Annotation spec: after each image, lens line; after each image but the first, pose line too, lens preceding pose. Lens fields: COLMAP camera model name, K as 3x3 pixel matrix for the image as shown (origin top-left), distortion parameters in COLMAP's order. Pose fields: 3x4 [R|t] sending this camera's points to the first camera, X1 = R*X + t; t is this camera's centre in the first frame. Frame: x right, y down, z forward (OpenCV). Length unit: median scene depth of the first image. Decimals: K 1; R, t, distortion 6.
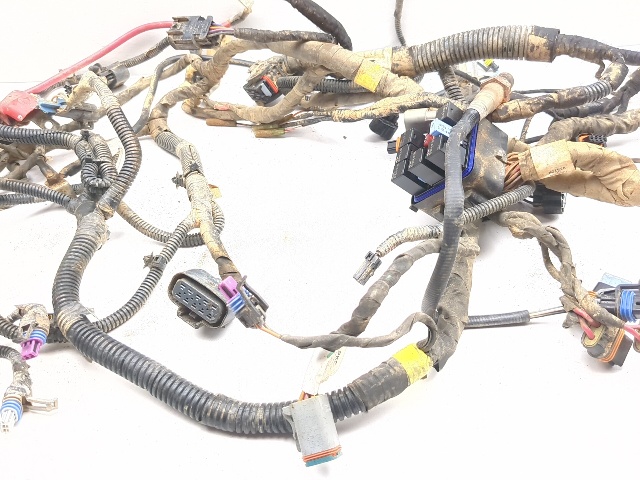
lens RADIAL K [[580.2, 0, 321.1], [0, 580.2, 249.9], [0, 0, 1]] dist [0.066709, -0.146135]
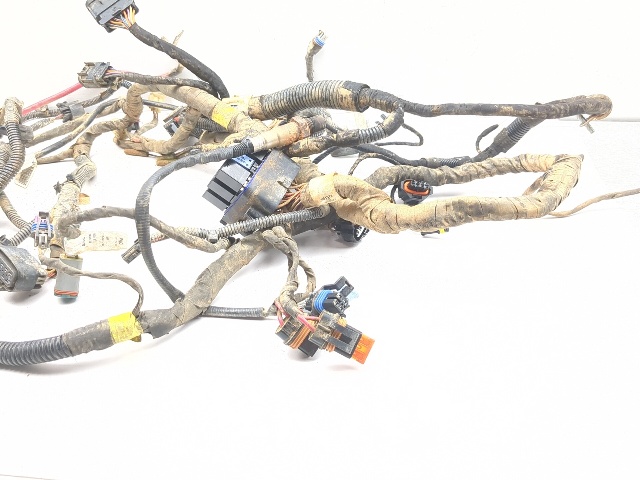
lens RADIAL K [[580.2, 0, 321.1], [0, 580.2, 249.9], [0, 0, 1]] dist [0.066709, -0.146135]
pose [[0.984268, 0.094999, -0.148970, 0.485833], [-0.112343, 0.987259, -0.112685, 0.084102], [0.136367, 0.127648, 0.982400, -0.108626]]
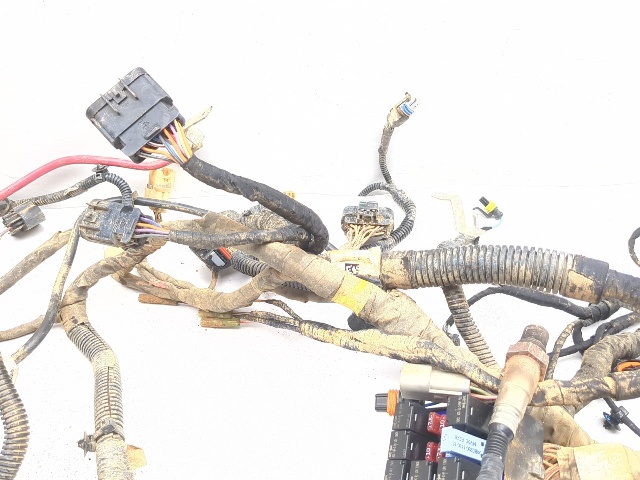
lens RADIAL K [[580.2, 0, 321.1], [0, 580.2, 249.9], [0, 0, 1]] dist [0.066709, -0.146135]
pose [[0.998243, 0.018212, 0.056392, 0.000576], [-0.018567, 0.999811, 0.005770, -0.363611], [-0.056277, -0.006807, 0.998392, 0.259387]]
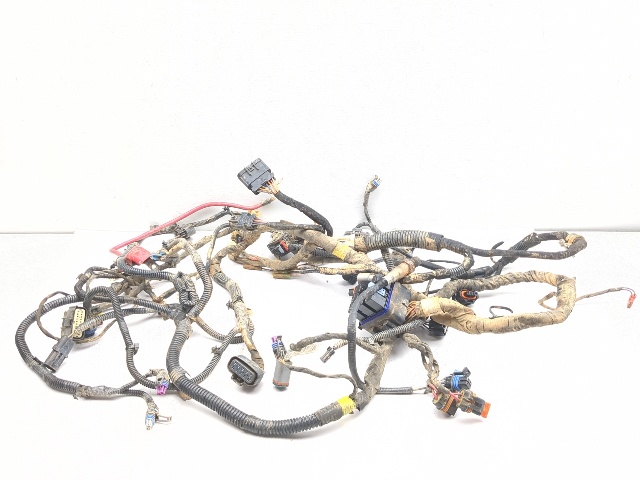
lens RADIAL K [[580.2, 0, 321.1], [0, 580.2, 249.9], [0, 0, 1]] dist [0.066709, -0.146135]
pose [[0.998504, 0.054179, -0.007401, 0.035968], [-0.054617, 0.981546, -0.183259, 0.024746], [-0.002665, 0.183390, 0.983037, -0.743370]]
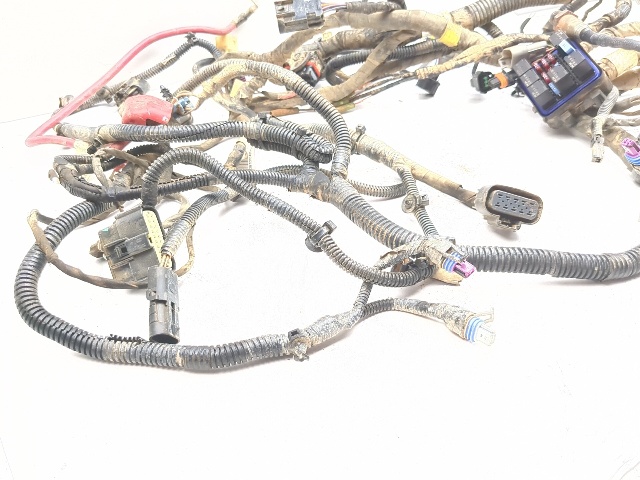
lens RADIAL K [[580.2, 0, 321.1], [0, 580.2, 249.9], [0, 0, 1]] dist [0.066709, -0.146135]
pose [[0.848898, -0.272592, 0.452842, -0.796167], [0.309780, 0.950771, -0.008389, 0.047790], [-0.428263, 0.147402, 0.891551, 0.128855]]
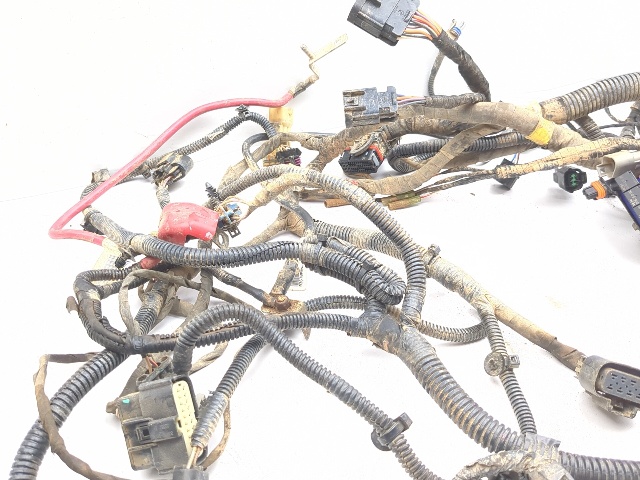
lens RADIAL K [[580.2, 0, 321.1], [0, 580.2, 249.9], [0, 0, 1]] dist [0.066709, -0.146135]
pose [[0.886857, -0.201046, 0.416012, -0.726042], [0.237280, 0.970748, -0.036702, -0.149486], [-0.396463, 0.131261, 0.908618, 0.259072]]
